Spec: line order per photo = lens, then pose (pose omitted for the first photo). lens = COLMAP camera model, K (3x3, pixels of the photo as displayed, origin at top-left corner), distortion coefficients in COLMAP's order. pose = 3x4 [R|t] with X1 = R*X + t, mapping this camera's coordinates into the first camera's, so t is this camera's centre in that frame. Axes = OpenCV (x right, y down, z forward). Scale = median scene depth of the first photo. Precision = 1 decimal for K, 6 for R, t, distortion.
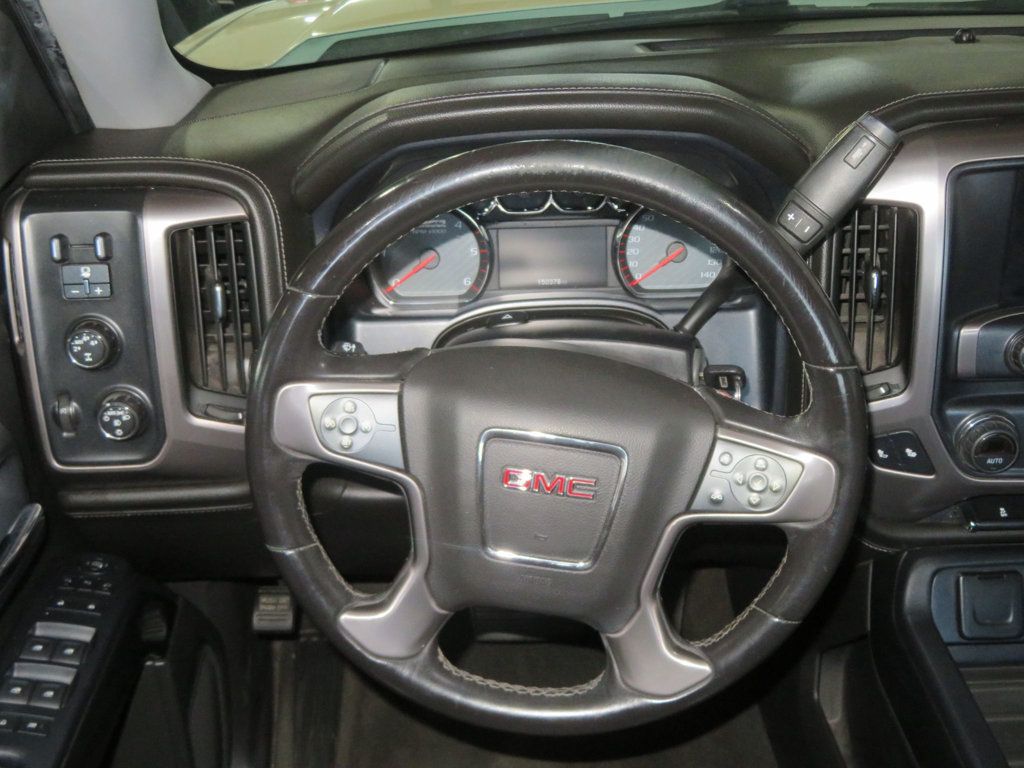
lens RADIAL K [[1159.7, 0, 499.5], [0, 1159.7, 354.4], [0, 0, 1]] dist [0.051707, 0.000000]
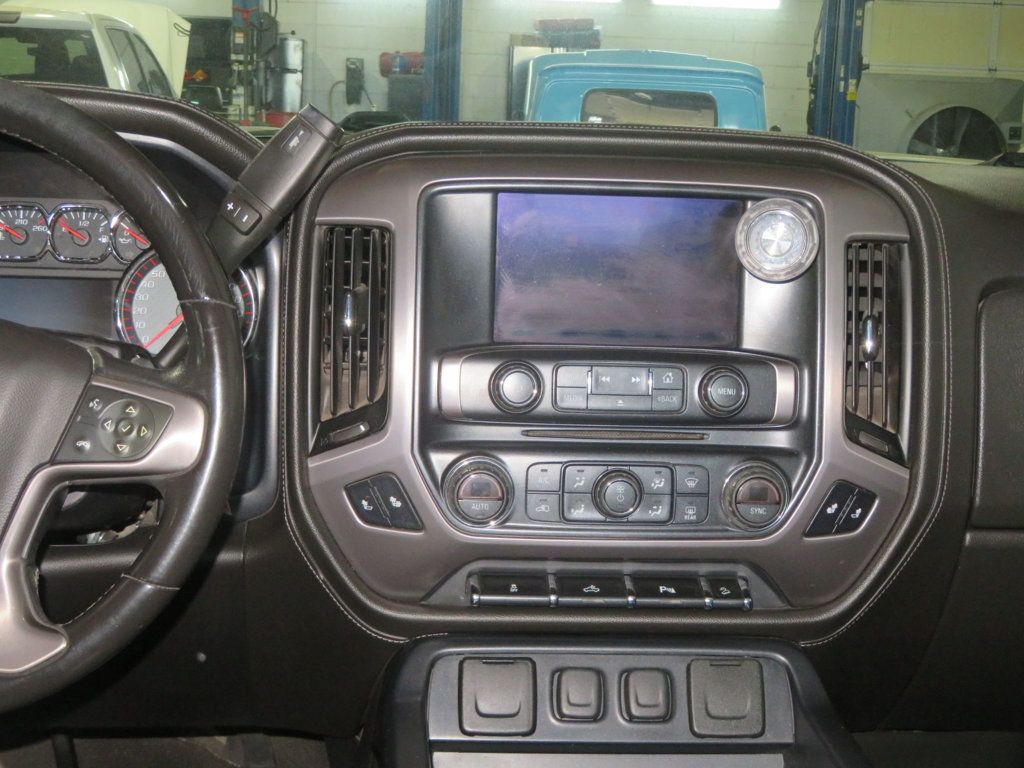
lens RADIAL K [[1710.2, 0, 516.6], [0, 1710.2, 376.4], [0, 0, 1]] dist [-0.055219, 0.000000]
pose [[0.996798, 0.043859, 0.066857, 0.375730], [-0.022666, 0.956831, -0.289760, 0.390210], [-0.076679, 0.287317, 0.954761, -0.289607]]
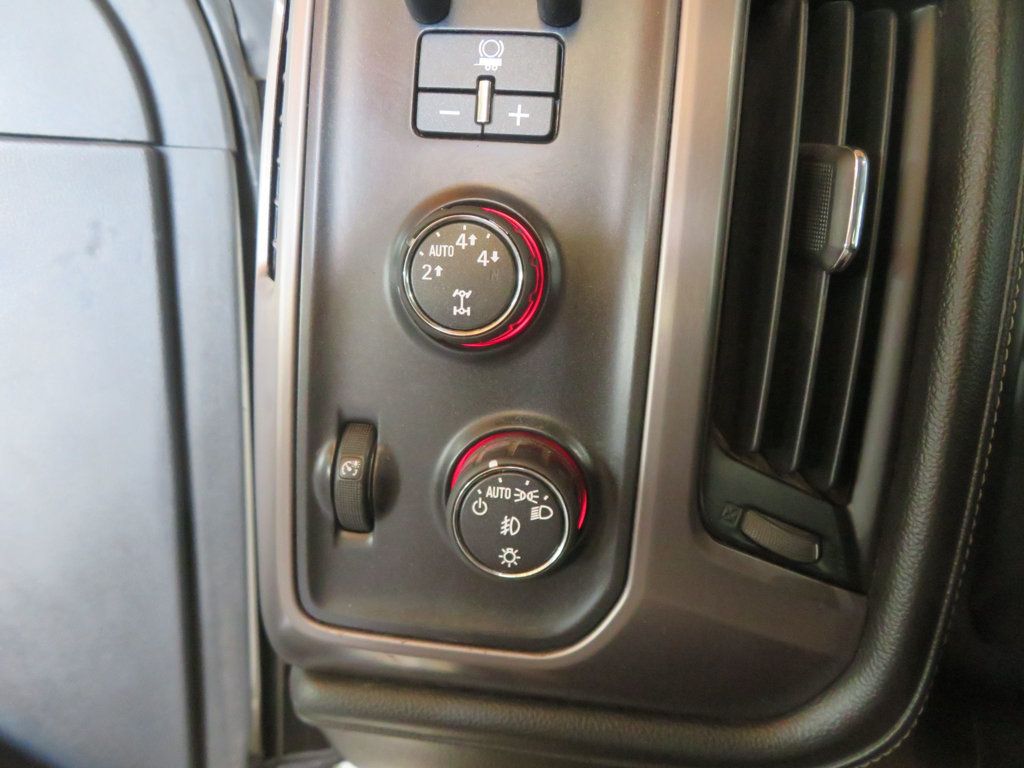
lens RADIAL K [[742.1, 0, 513.7], [0, 742.1, 380.4], [0, 0, 1]] dist [-0.015491, 0.021650]
pose [[0.987218, 0.116763, -0.108476, -0.310276], [-0.131697, 0.980975, -0.142632, 0.048701], [0.089758, 0.155095, 0.983814, 0.797594]]
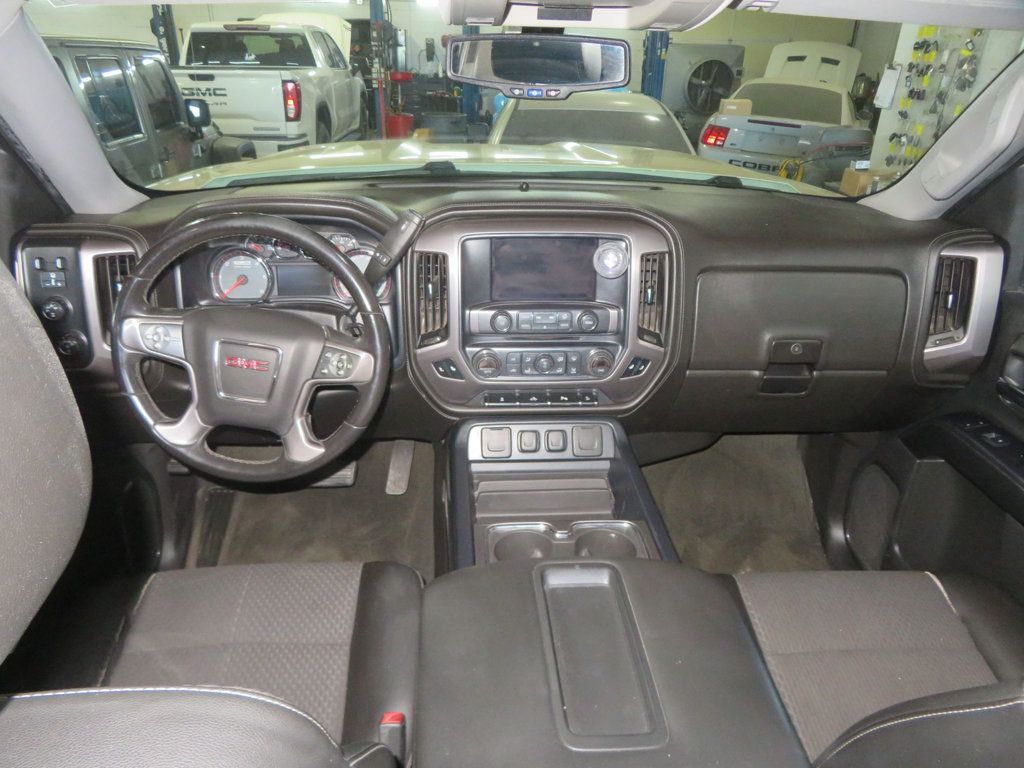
lens RADIAL K [[742.1, 0, 511.2], [0, 742.1, 383.6], [0, 0, 1]] dist [-0.015491, 0.021650]
pose [[0.997172, 0.009383, 0.074562, 0.380551], [-0.007863, 0.999756, -0.020646, 0.147865], [-0.074738, 0.020001, 0.997003, -0.407999]]
